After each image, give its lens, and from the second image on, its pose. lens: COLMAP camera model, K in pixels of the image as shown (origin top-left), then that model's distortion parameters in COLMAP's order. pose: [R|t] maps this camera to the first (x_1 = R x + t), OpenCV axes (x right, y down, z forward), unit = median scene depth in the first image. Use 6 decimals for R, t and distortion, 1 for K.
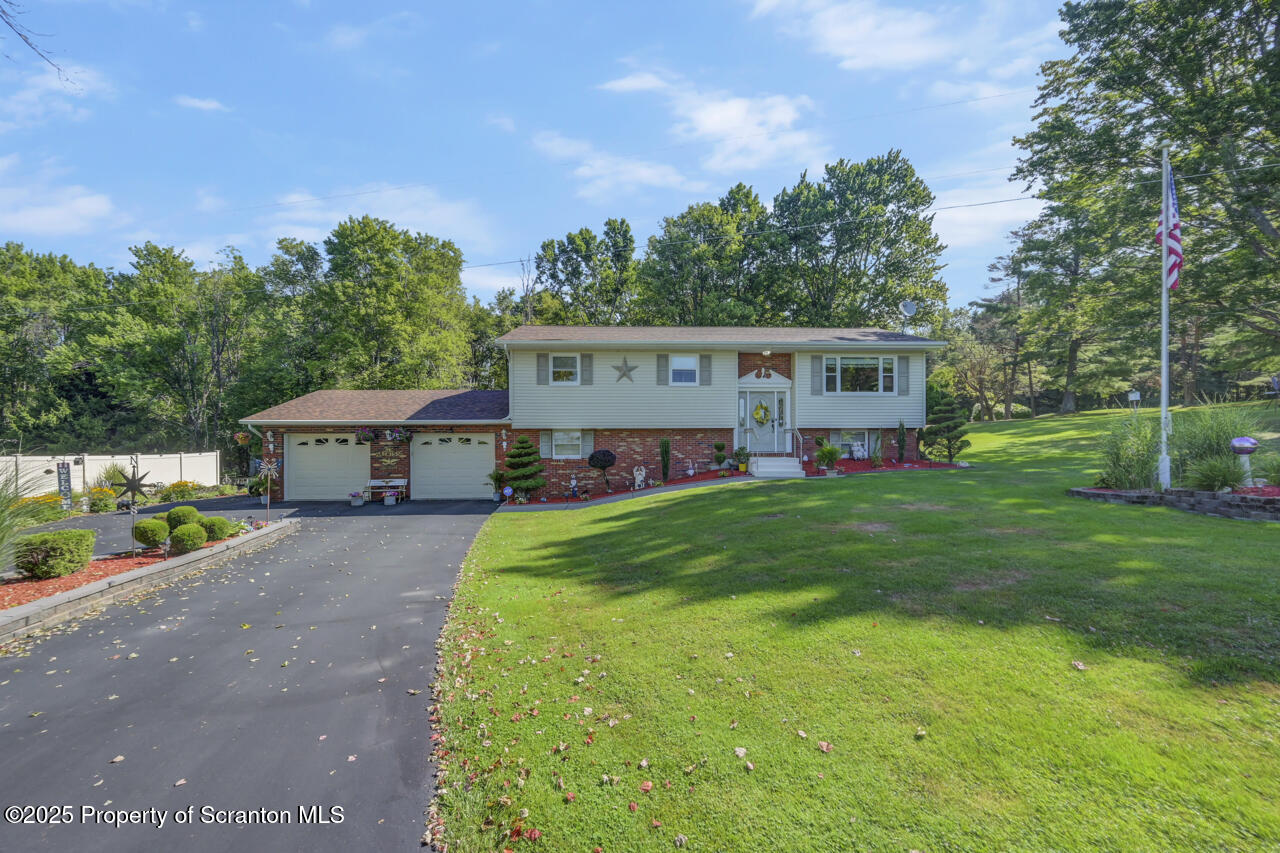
lens RADIAL K [[516.4, 0, 643.3], [0, 516.4, 419.7], [0, 0, 1]] dist [-0.001580, 0.000459]
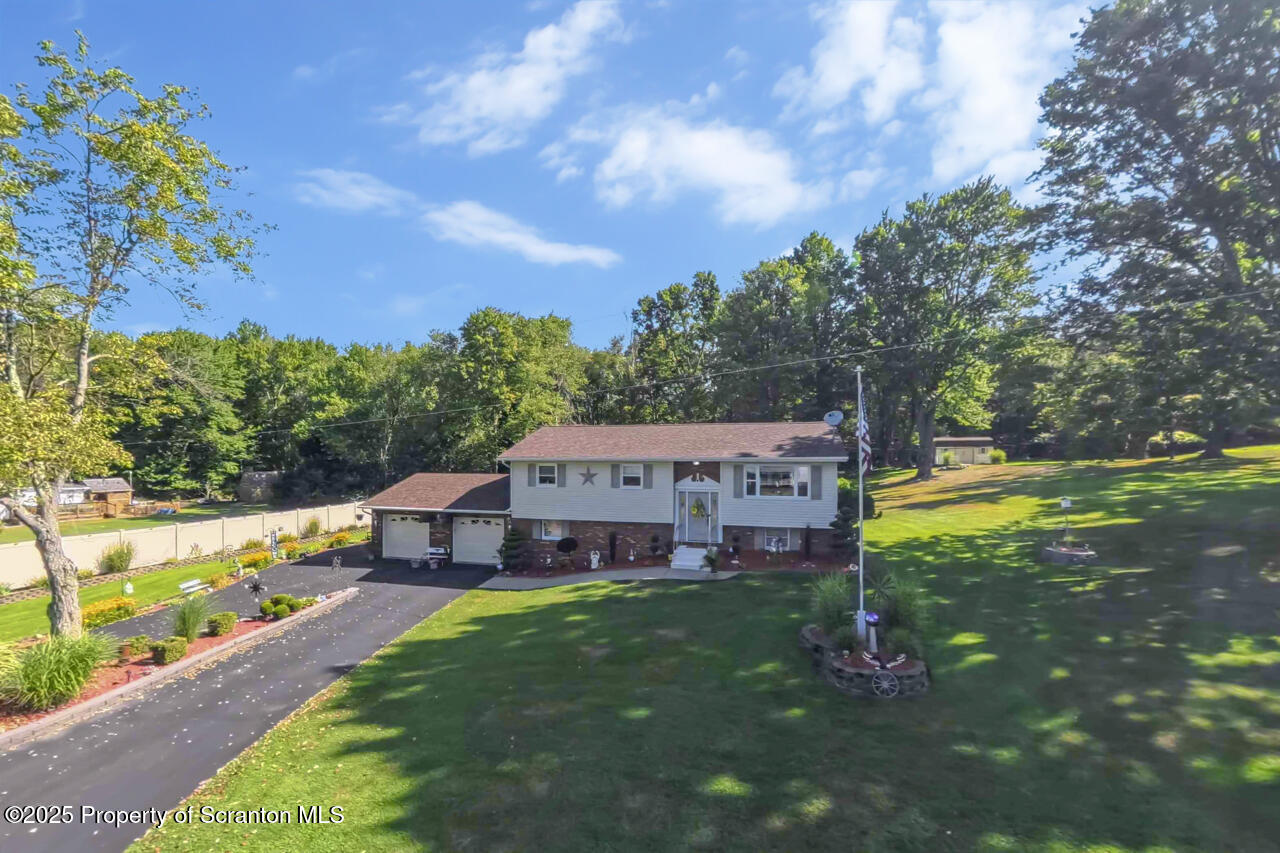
lens RADIAL K [[484.0, 0, 605.1], [0, 484.0, 432.1], [0, 0, 1]] dist [-0.002725, 0.000038]
pose [[0.950577, -0.014907, -0.310132, 0.385372], [0.008289, 0.999709, -0.022648, -0.176666], [0.310380, 0.018958, 0.950424, -0.174878]]
